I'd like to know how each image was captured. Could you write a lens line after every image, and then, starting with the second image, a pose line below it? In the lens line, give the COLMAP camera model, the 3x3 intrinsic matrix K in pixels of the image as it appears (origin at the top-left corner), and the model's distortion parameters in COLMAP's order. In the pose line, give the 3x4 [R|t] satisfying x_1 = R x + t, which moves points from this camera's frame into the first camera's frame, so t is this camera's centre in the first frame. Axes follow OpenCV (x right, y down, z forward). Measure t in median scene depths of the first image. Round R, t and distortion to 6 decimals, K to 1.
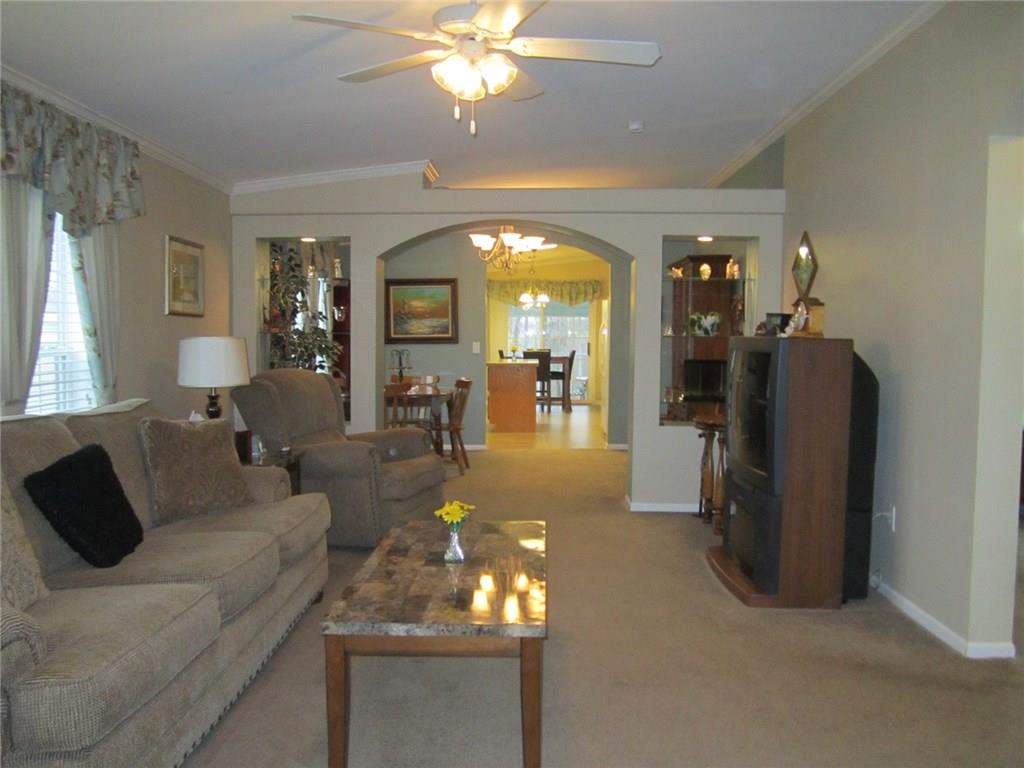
lens RADIAL K [[850.0, 0, 517.1], [0, 850.0, 382.9], [0, 0, 1]] dist [-0.044914, 0.012457]
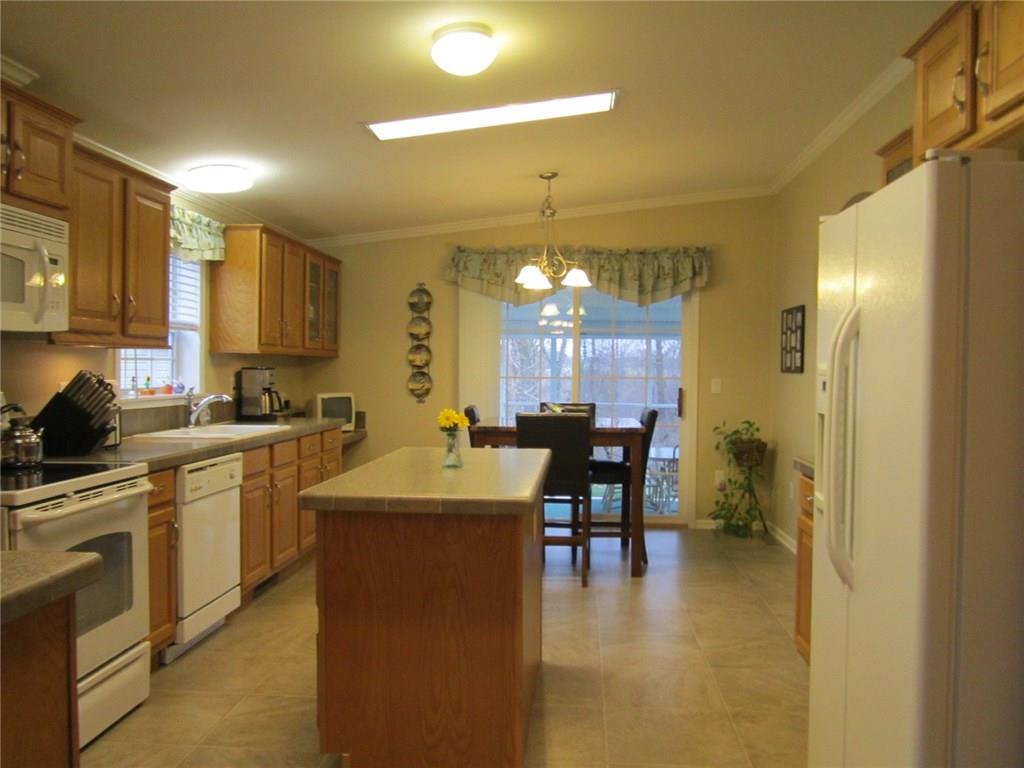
lens RADIAL K [[850.0, 0, 517.1], [0, 850.0, 382.9], [0, 0, 1]] dist [-0.044914, 0.012457]
pose [[0.998292, 0.009972, -0.057572, 0.024548], [-0.012182, 0.999197, -0.038166, -0.033065], [0.057145, 0.038802, 0.997612, 0.559837]]
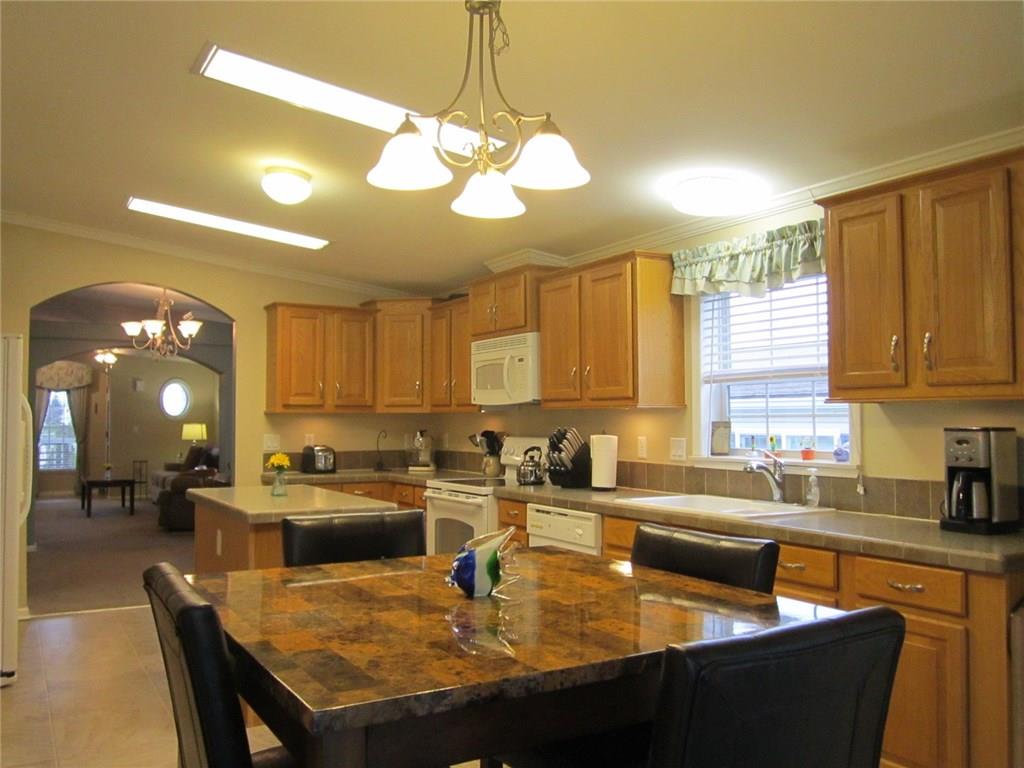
lens RADIAL K [[850.0, 0, 517.1], [0, 850.0, 382.9], [0, 0, 1]] dist [-0.044914, 0.012457]
pose [[-0.844780, -0.017533, -0.534826, 0.081384], [-0.025182, 0.999658, 0.007006, -0.061953], [0.534521, 0.019387, -0.844933, 1.039605]]
